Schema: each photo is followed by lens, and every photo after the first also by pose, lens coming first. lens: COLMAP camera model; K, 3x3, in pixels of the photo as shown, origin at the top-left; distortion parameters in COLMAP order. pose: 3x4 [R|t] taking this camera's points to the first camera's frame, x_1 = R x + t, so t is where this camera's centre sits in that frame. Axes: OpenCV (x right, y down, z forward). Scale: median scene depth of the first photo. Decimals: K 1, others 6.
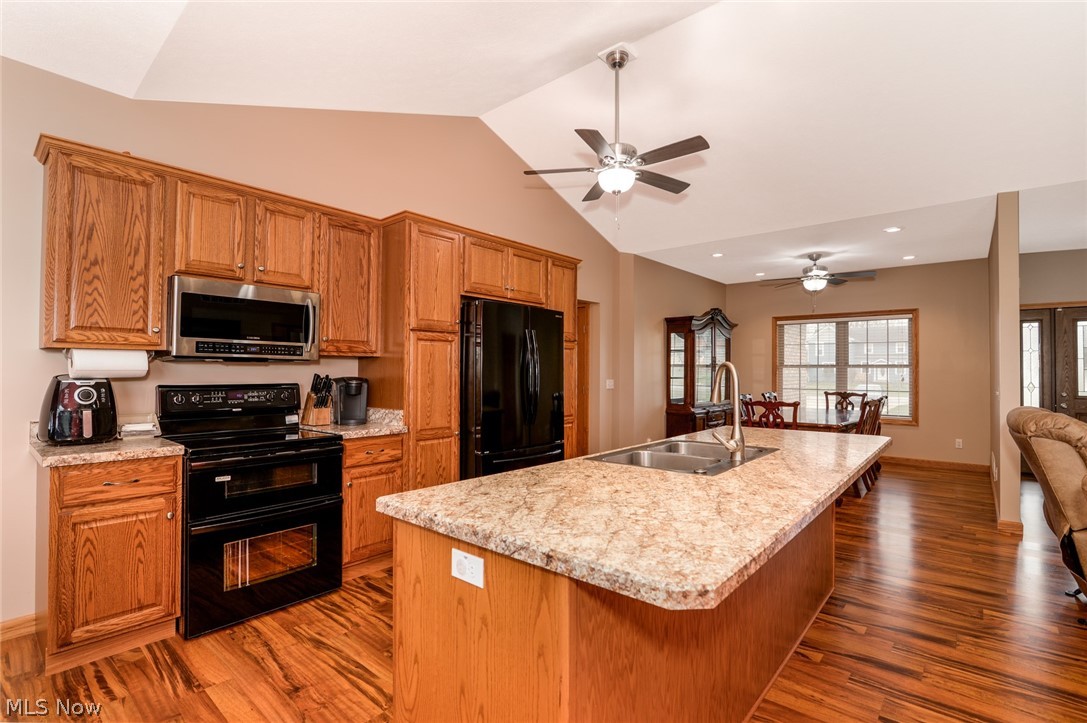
lens RADIAL K [[511.1, 0, 543.5], [0, 511.1, 361.5], [0, 0, 1]] dist [-0.020603, -0.000379]
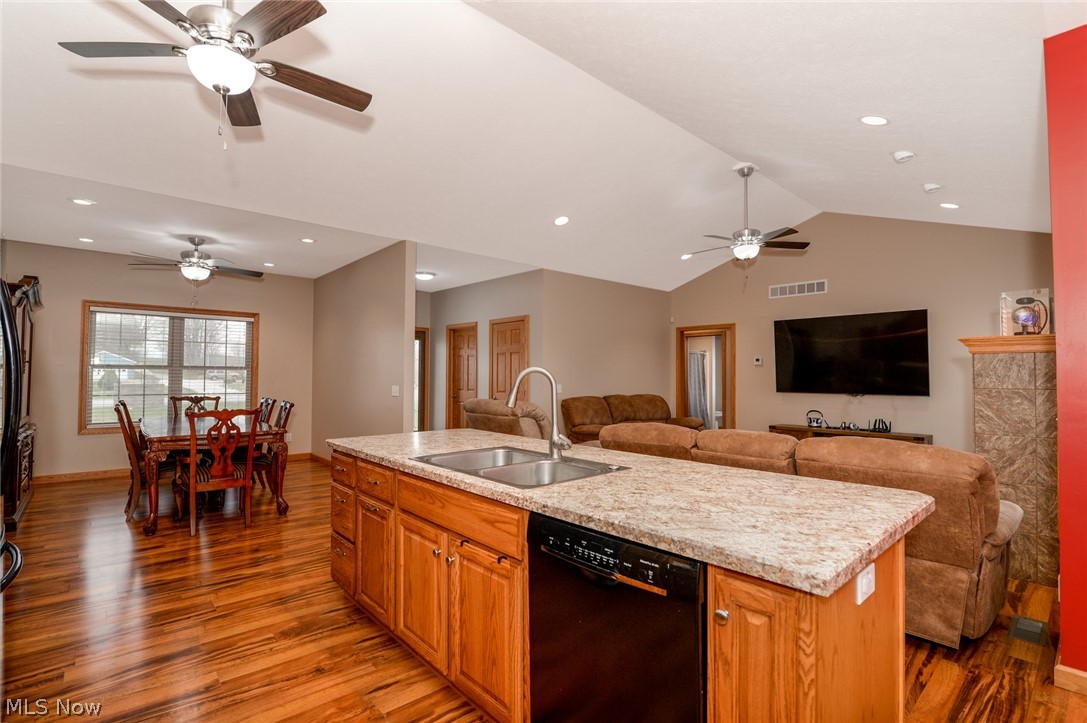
lens RADIAL K [[511.1, 0, 543.5], [0, 511.1, 361.5], [0, 0, 1]] dist [-0.020603, -0.000379]
pose [[0.138013, 0.023272, 0.990157, -0.238280], [-0.021574, 0.999557, -0.020486, 0.004117], [-0.990195, -0.018534, 0.138454, 0.297765]]
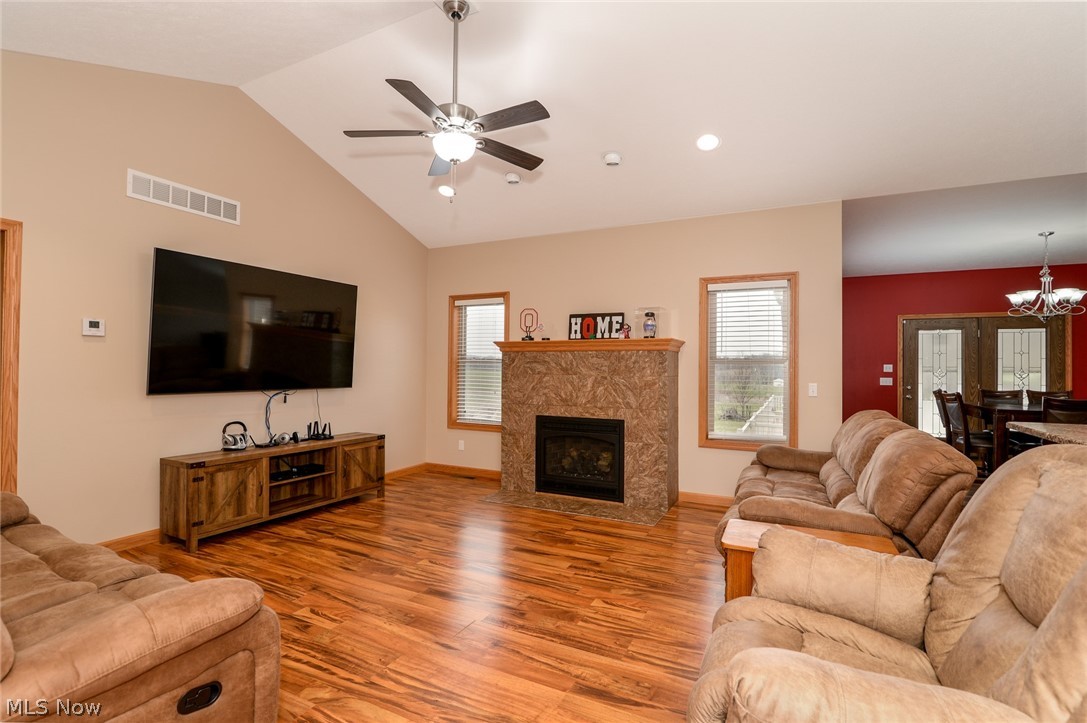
lens RADIAL K [[511.1, 0, 543.5], [0, 511.1, 361.5], [0, 0, 1]] dist [-0.020603, -0.000379]
pose [[-0.968758, -0.016702, -0.247443, 0.793687], [-0.009319, 0.999477, -0.030979, 0.016159], [0.247831, -0.027706, -0.968407, 0.607714]]
